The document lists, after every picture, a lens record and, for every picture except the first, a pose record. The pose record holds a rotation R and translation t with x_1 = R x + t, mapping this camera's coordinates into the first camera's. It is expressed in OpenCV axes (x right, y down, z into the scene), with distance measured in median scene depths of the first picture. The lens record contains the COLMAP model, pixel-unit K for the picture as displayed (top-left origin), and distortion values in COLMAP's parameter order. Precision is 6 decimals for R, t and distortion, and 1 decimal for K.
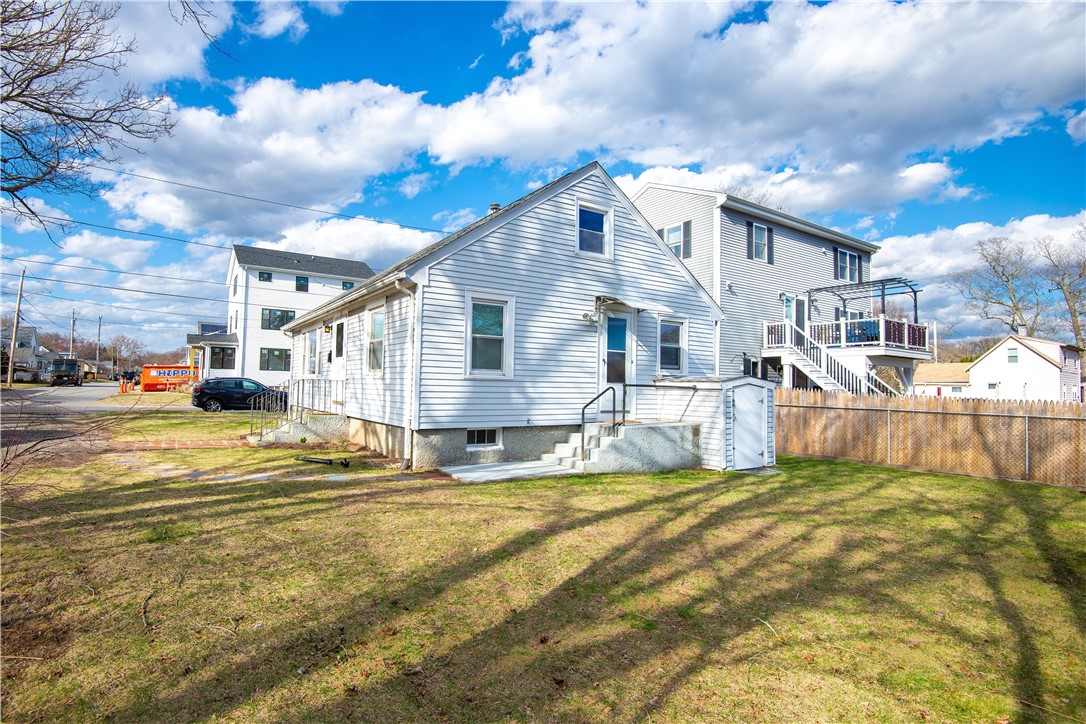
lens RADIAL K [[547.1, 0, 495.8], [0, 547.1, 349.1], [0, 0, 1]] dist [-0.002642, -0.026233]
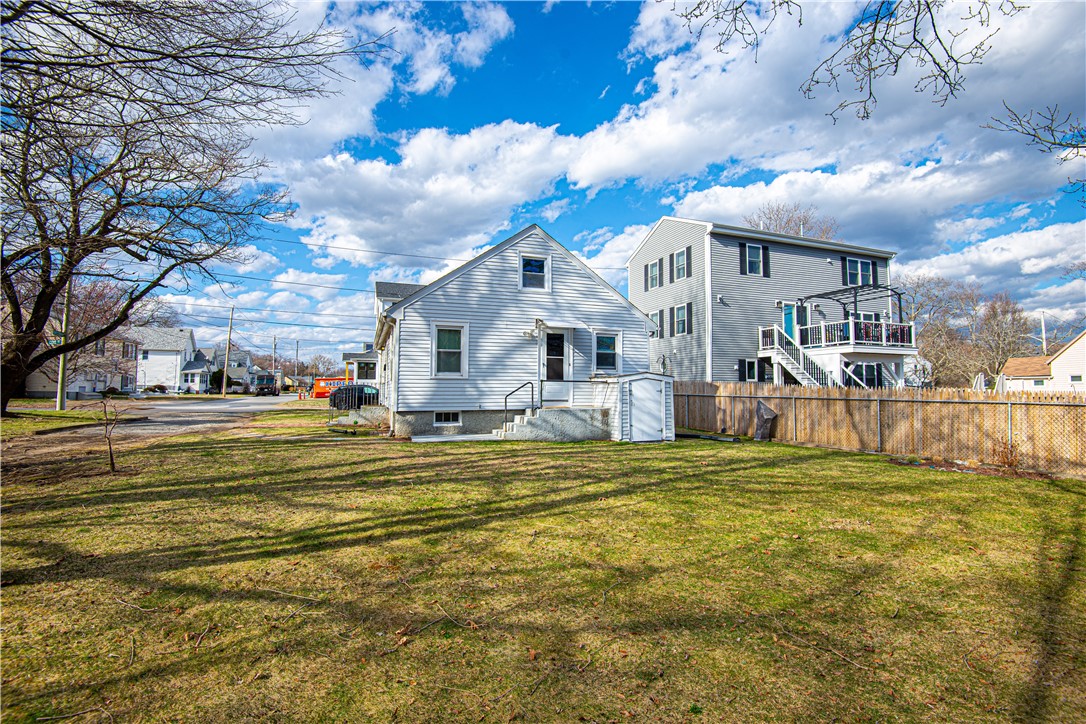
lens RADIAL K [[504.3, 0, 543.0], [0, 504.3, 362.0], [0, 0, 1]] dist [0.001379, -0.019861]
pose [[0.981213, -0.029046, -0.190727, 0.073283], [0.030580, 0.999519, 0.005102, 0.001349], [0.190487, -0.010838, 0.981630, -0.045642]]
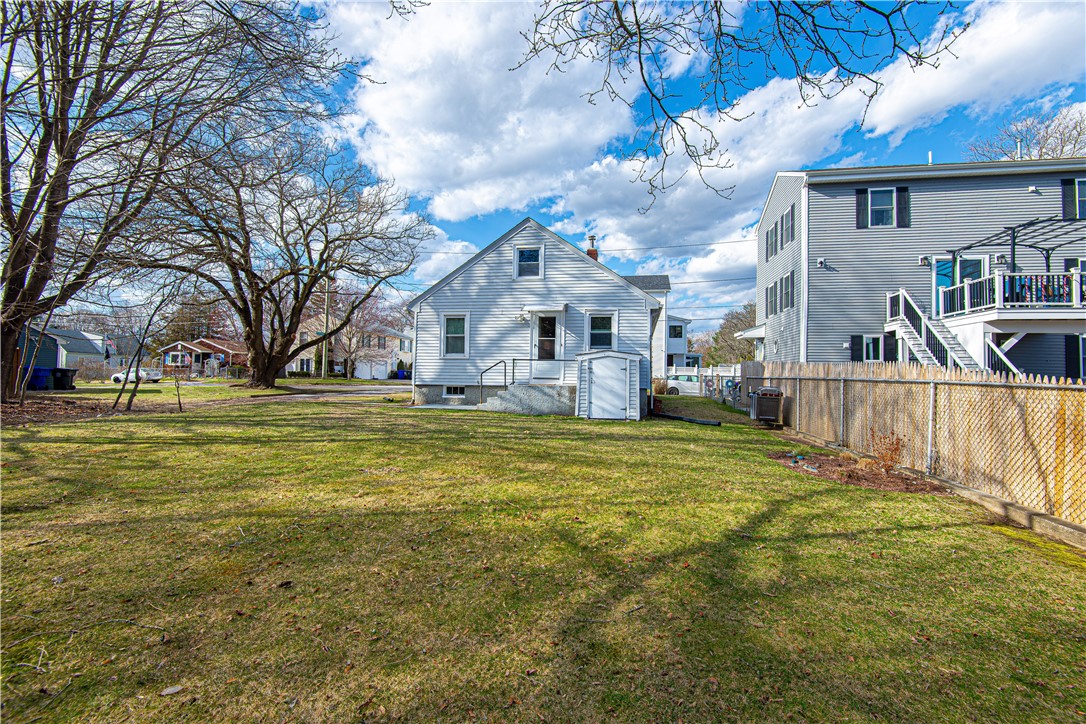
lens RADIAL K [[501.5, 0, 537.5], [0, 501.5, 357.2], [0, 0, 1]] dist [0.044785, -0.029288]
pose [[0.739878, -0.037609, -0.671689, 0.190592], [0.045991, 0.998928, -0.005271, 0.010311], [0.671168, -0.026992, 0.740814, -0.008001]]
